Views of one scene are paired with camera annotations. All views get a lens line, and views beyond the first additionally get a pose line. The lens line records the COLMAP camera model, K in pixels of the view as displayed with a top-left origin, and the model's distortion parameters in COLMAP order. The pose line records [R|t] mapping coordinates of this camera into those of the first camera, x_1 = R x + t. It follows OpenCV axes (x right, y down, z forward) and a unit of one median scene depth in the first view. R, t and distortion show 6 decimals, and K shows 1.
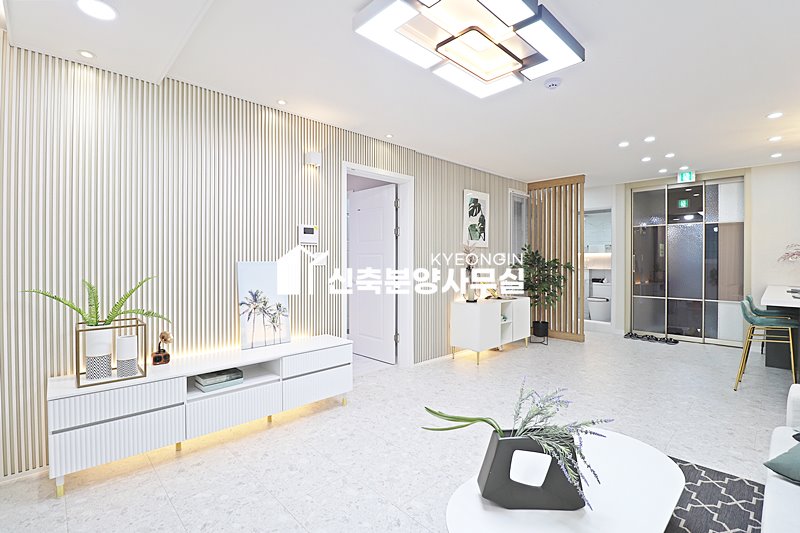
lens RADIAL K [[370.0, 0, 400.8], [0, 370.0, 261.1], [0, 0, 1]] dist [-0.007395, -0.008825]
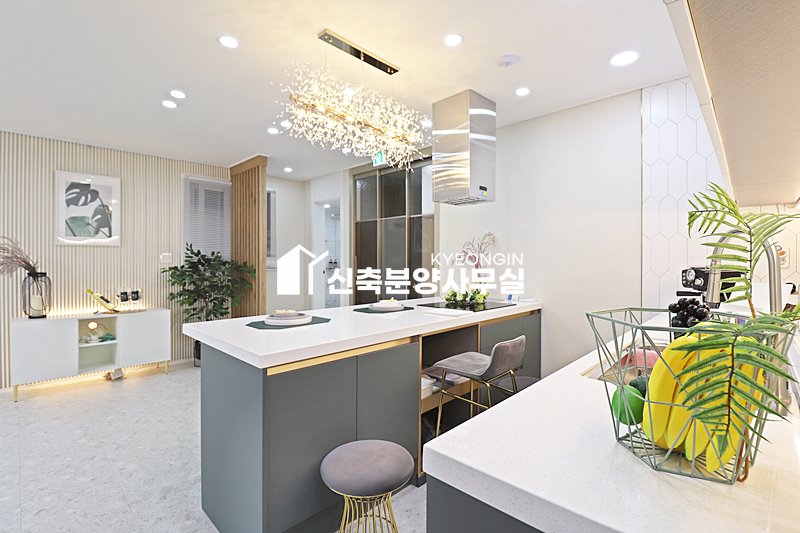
lens RADIAL K [[370.0, 0, 399.0], [0, 370.0, 263.4], [0, 0, 1]] dist [-0.007395, -0.008825]
pose [[0.998772, 0.001727, 0.049521, 1.225843], [-0.001686, 0.999998, -0.000867, -0.001830], [-0.049522, 0.000782, 0.998773, 0.299708]]
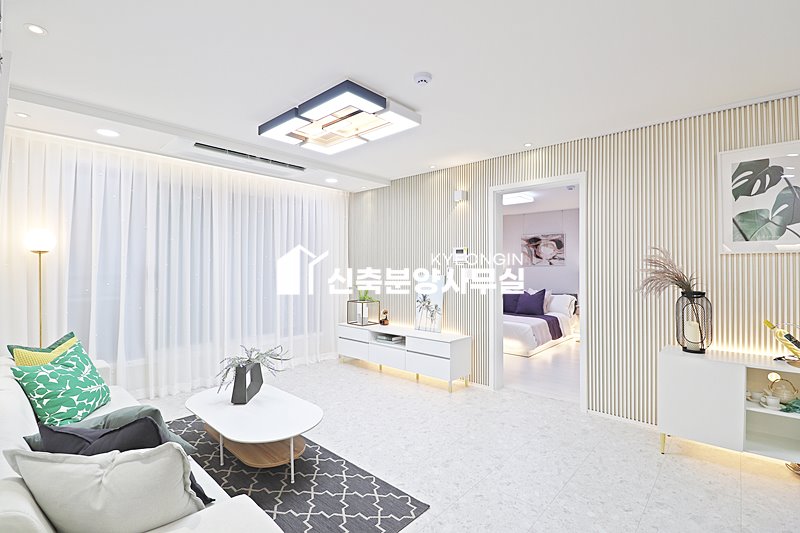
lens RADIAL K [[370.0, 0, 402.5], [0, 370.0, 264.6], [0, 0, 1]] dist [-0.007395, -0.008825]
pose [[0.069455, -0.010662, -0.997528, 1.001830], [-0.005241, 0.999925, -0.011053, -0.022035], [0.997571, 0.005996, 0.069394, 0.696971]]
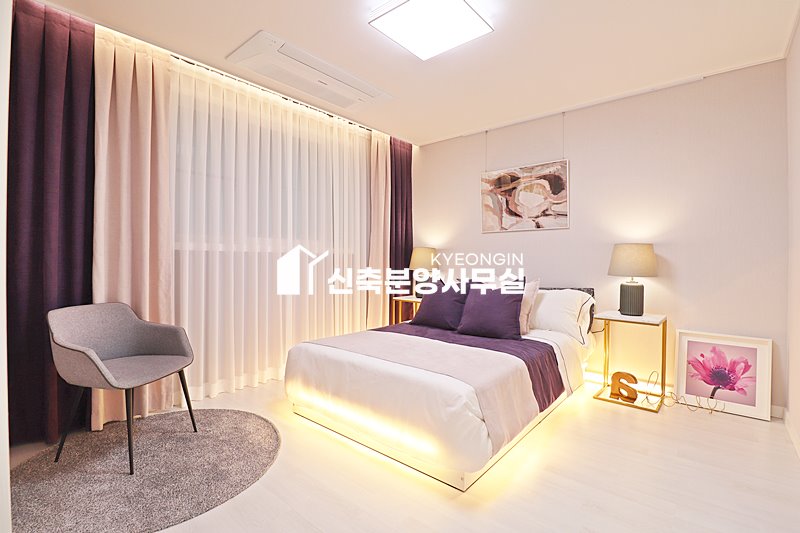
lens RADIAL K [[370.0, 0, 402.1], [0, 370.0, 269.4], [0, 0, 1]] dist [-0.007395, -0.008825]
pose [[0.101311, 0.018426, -0.994684, -0.091567], [-0.009487, 0.999801, 0.017555, 0.053489], [0.994810, 0.007658, 0.101465, 1.224262]]
